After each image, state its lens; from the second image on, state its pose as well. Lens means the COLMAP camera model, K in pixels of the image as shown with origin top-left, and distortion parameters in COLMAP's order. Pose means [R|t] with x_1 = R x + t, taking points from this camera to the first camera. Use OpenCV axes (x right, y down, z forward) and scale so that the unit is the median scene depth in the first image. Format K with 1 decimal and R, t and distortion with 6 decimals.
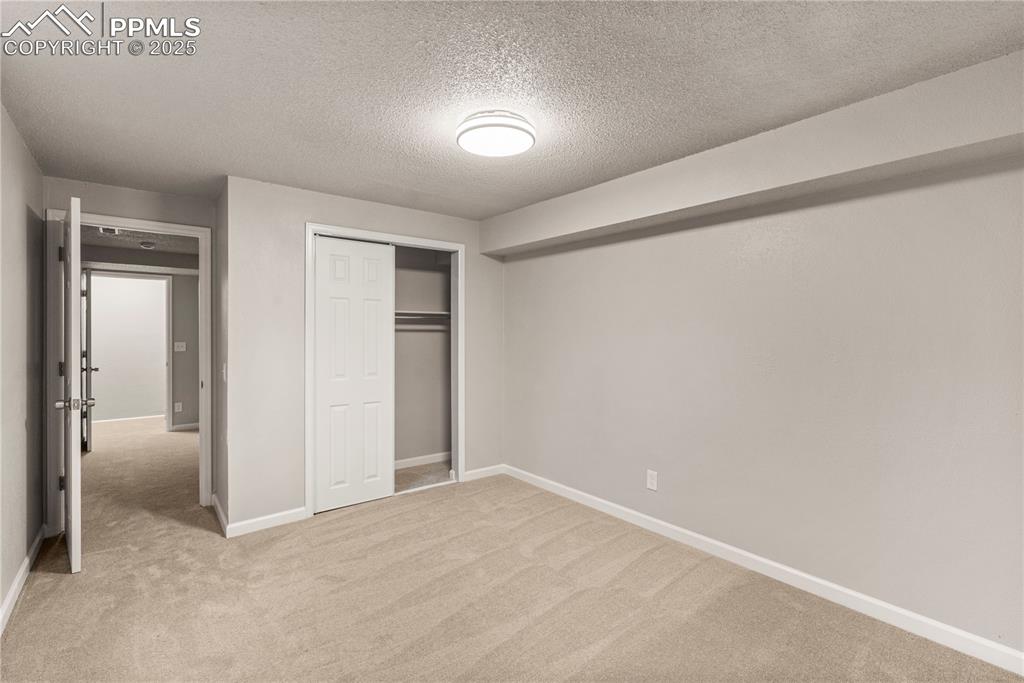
lens RADIAL K [[464.3, 0, 522.9], [0, 464.3, 336.8], [0, 0, 1]] dist [-0.006263, 0.001519]
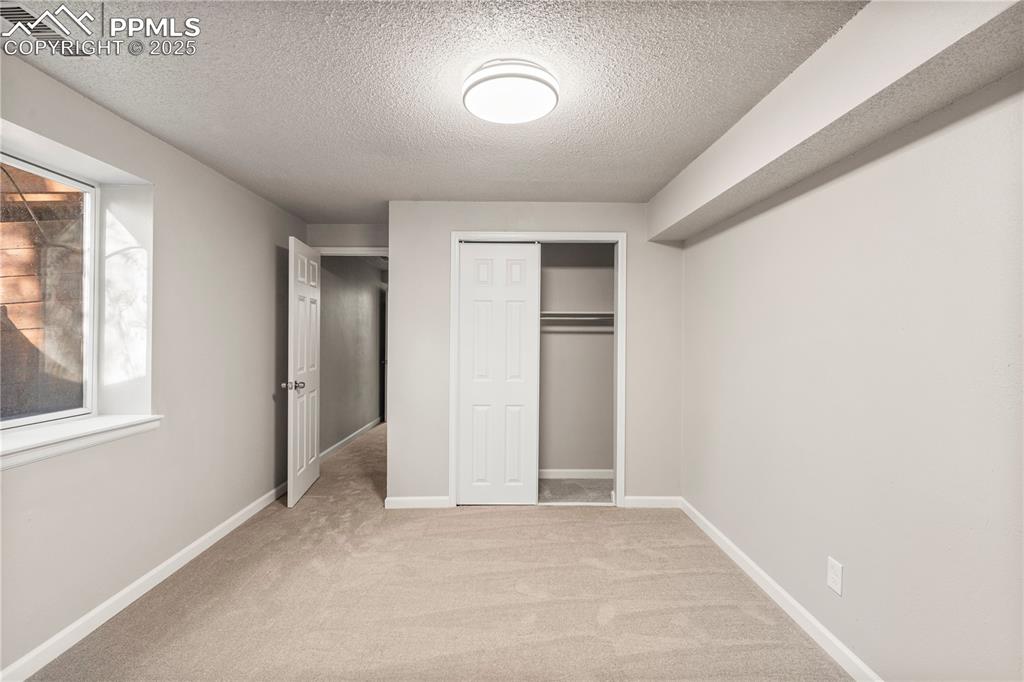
lens RADIAL K [[464.3, 0, 512.4], [0, 464.3, 339.0], [0, 0, 1]] dist [-0.006263, 0.001519]
pose [[0.783298, 0.006577, -0.621611, 0.310886], [-0.007838, 0.999969, 0.000704, -0.000314], [0.621596, 0.004321, 0.783326, 0.245608]]
